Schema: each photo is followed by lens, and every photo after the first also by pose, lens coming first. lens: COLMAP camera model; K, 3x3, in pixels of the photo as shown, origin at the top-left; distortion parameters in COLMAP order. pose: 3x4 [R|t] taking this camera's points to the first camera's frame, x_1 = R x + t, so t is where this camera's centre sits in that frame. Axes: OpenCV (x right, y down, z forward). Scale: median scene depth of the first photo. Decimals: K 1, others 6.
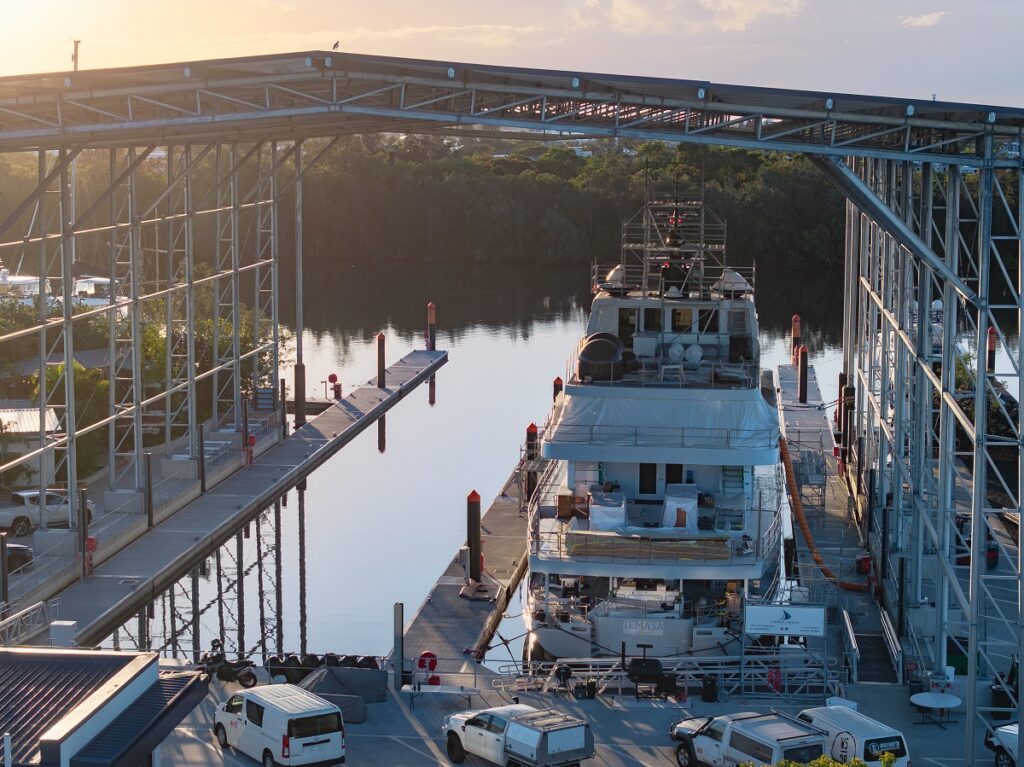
lens RADIAL K [[2043.4, 0, 502.5], [0, 2043.4, 382.7], [0, 0, 1]] dist [-0.077664, 1.752848]
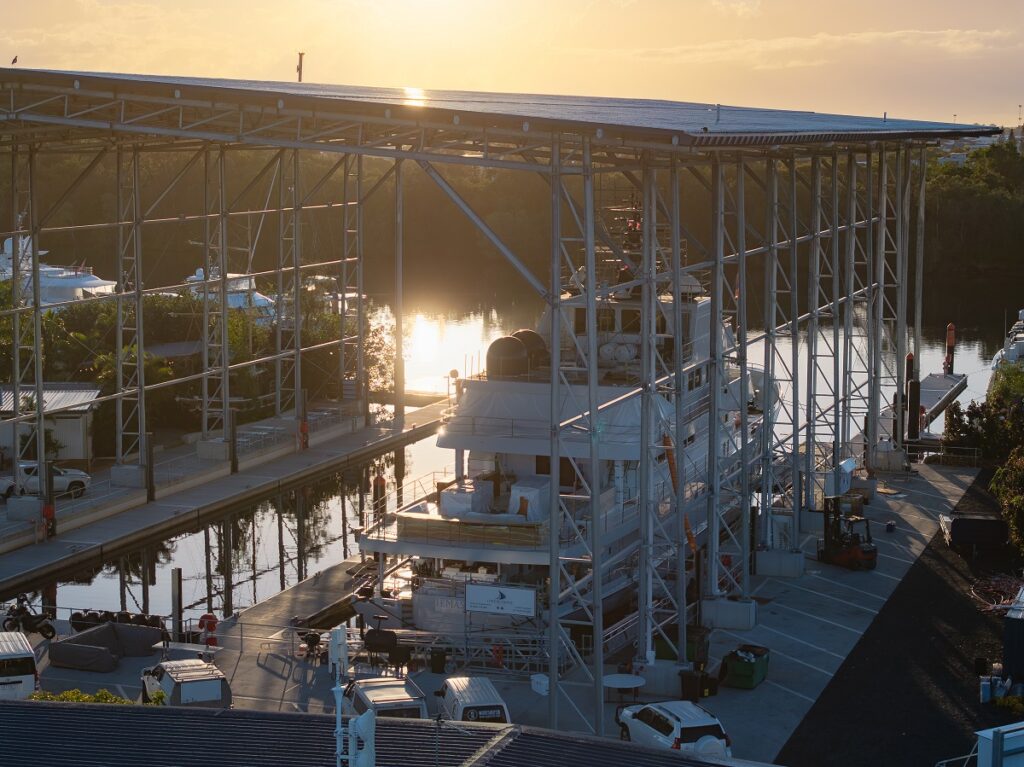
lens RADIAL K [[2043.4, 0, 502.5], [0, 2043.4, 382.7], [0, 0, 1]] dist [-0.077664, 1.752848]
pose [[0.975652, 0.027423, -0.217604, 0.272134], [-0.028094, 0.999605, 0.000010, 0.002730], [0.217519, 0.006103, 0.976037, -0.025584]]
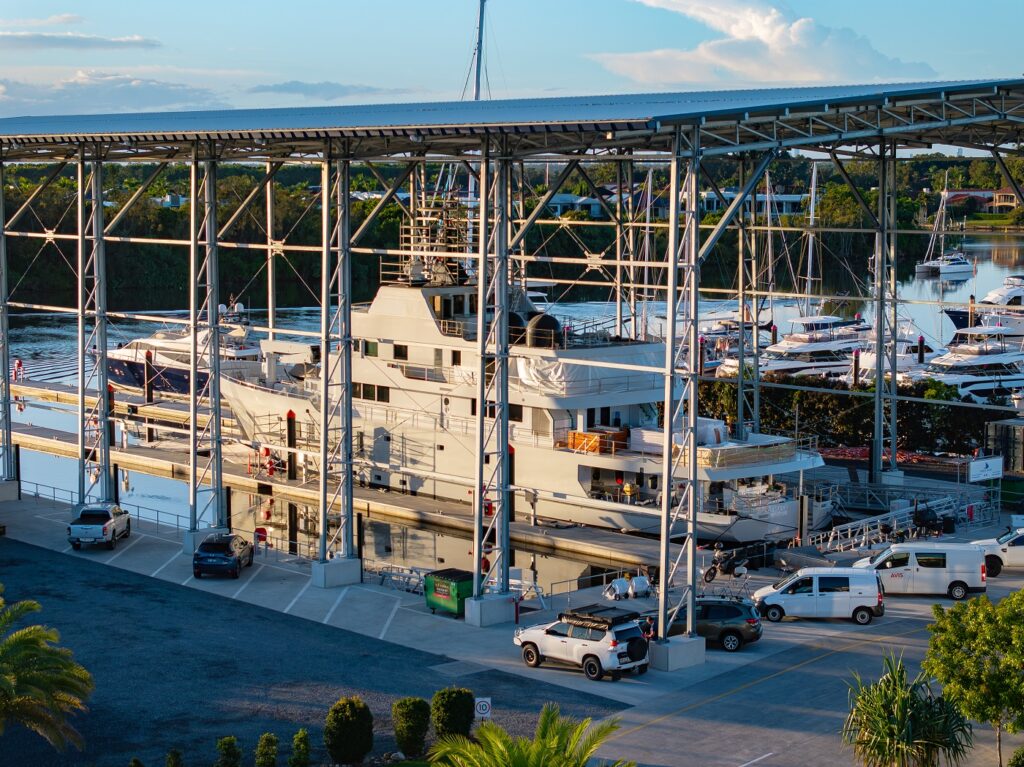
lens RADIAL K [[2043.4, 0, 502.5], [0, 2043.4, 382.7], [0, 0, 1]] dist [-0.077664, 1.752848]
pose [[0.663375, -0.078681, 0.744139, -0.866260], [0.098372, 0.994996, 0.017510, -0.002904], [-0.741793, 0.061586, 0.667795, 0.207838]]
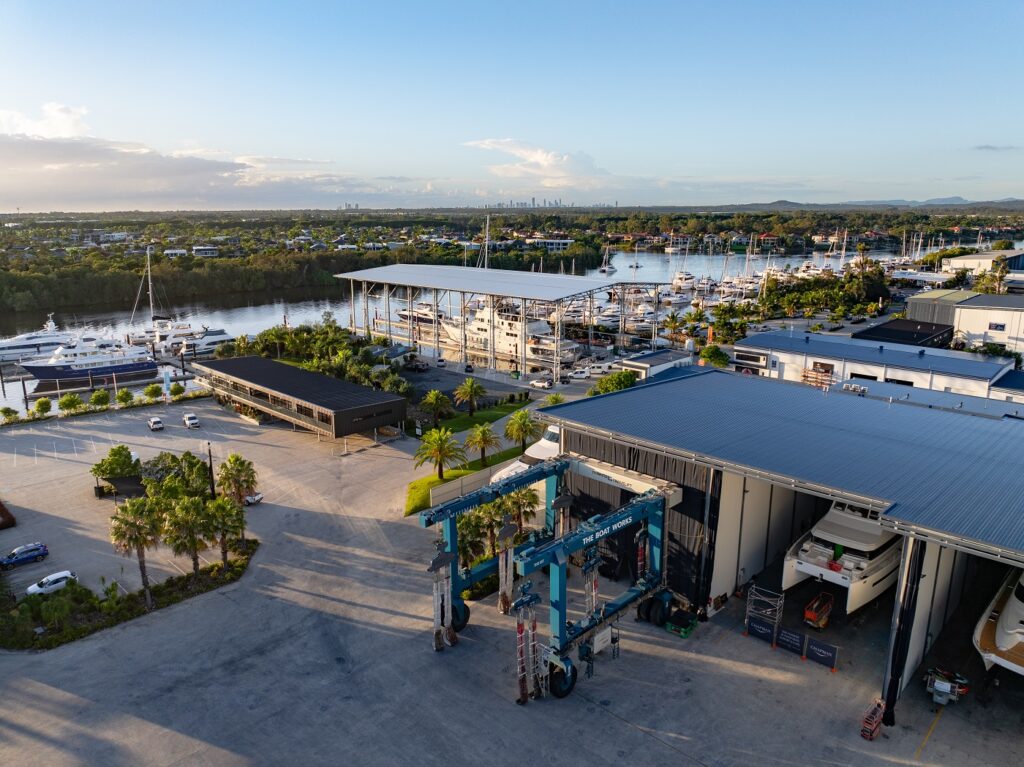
lens RADIAL K [[717.4, 0, 512.0], [0, 717.4, 383.5], [0, 0, 1]] dist [-0.035043, -0.004989]
pose [[0.603461, -0.191831, 0.773974, -1.590726], [0.106841, 0.981331, 0.159922, -0.158368], [-0.790203, -0.013815, 0.612690, -0.245302]]
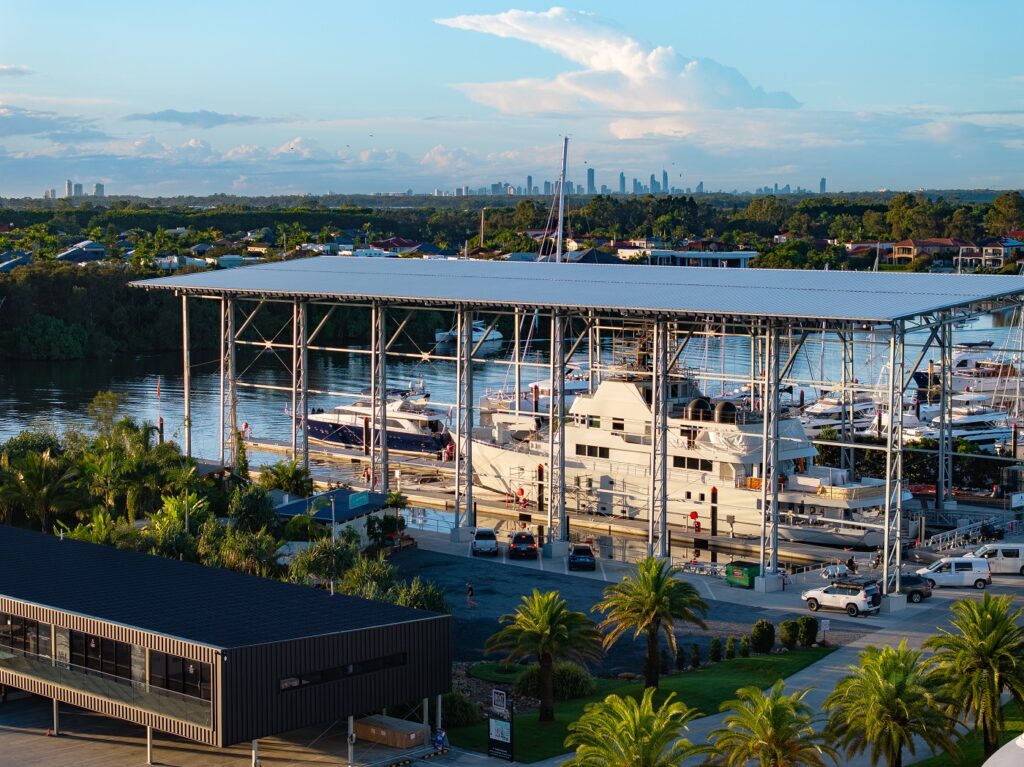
lens RADIAL K [[2043.4, 0, 502.5], [0, 2043.4, 382.7], [0, 0, 1]] dist [-0.077664, 1.752848]
pose [[0.614064, -0.072919, 0.785880, -1.527820], [0.105120, 0.994408, 0.010130, -0.076097], [-0.782224, 0.076391, 0.618296, 0.003161]]
